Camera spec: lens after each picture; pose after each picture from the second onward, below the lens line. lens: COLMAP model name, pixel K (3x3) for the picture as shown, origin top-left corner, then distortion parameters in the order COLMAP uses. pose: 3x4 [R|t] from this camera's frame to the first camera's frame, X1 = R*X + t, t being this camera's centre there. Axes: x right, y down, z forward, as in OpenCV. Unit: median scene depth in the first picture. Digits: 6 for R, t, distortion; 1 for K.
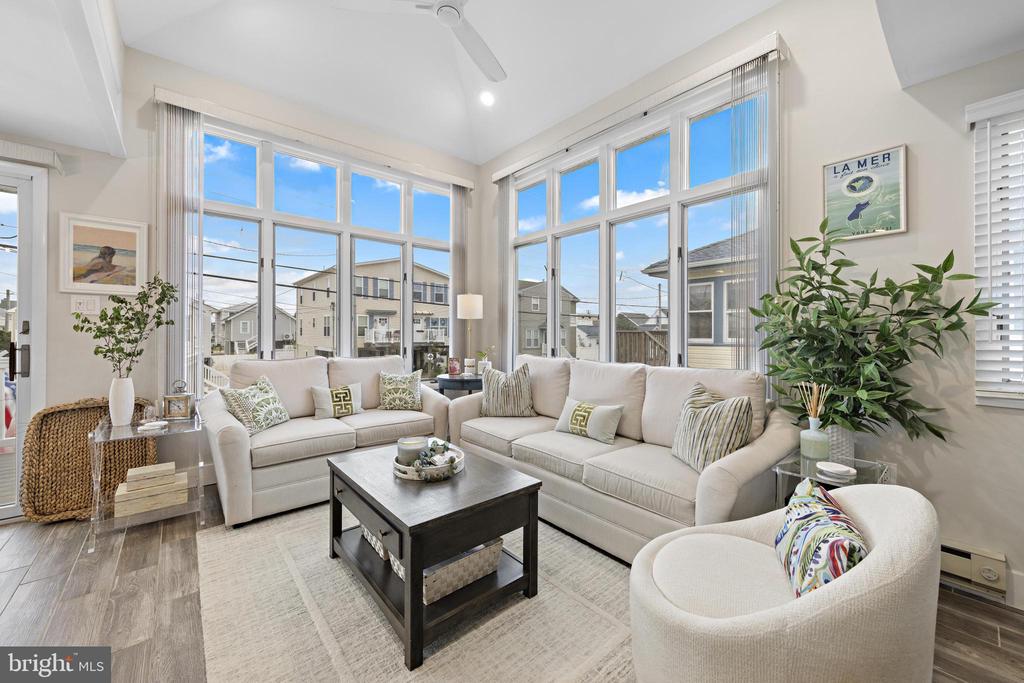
lens RADIAL K [[394.1, 0, 522.2], [0, 394.1, 335.2], [0, 0, 1]] dist [0.001555, -0.000078]
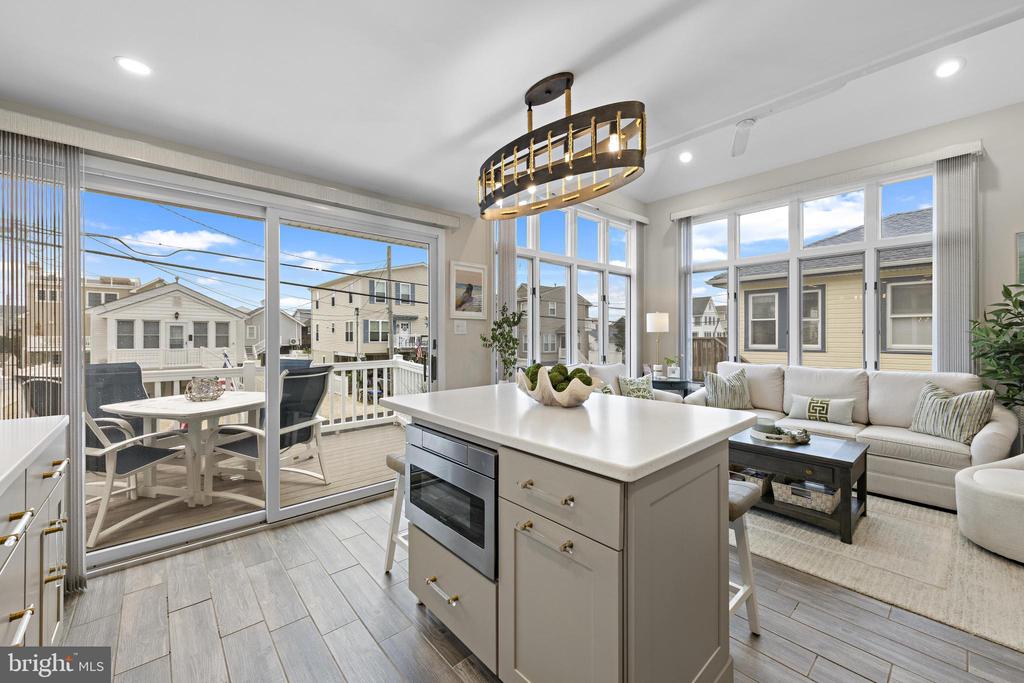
lens RADIAL K [[403.9, 0, 532.7], [0, 403.9, 341.2], [0, 0, 1]] dist [0.018502, 0.000008]
pose [[0.999447, -0.002785, 0.033141, -0.781470], [0.002610, 0.999982, 0.005323, -0.030793], [-0.033155, -0.005234, 0.999437, -0.345597]]
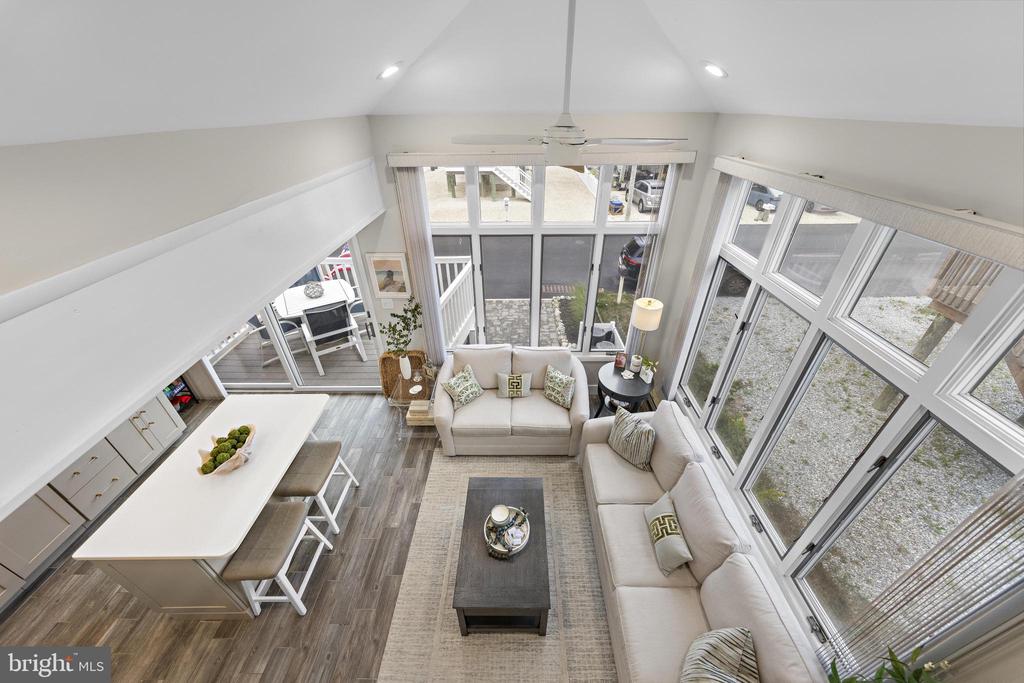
lens RADIAL K [[363.9, 0, 512.0], [0, 363.9, 341.5], [0, 0, 1]] dist [0.000998, 0.000061]
pose [[0.746217, 0.360354, -0.559737, 0.196392], [0.001282, 0.840042, 0.542521, -0.680932], [0.665701, -0.405556, 0.626391, 0.267958]]
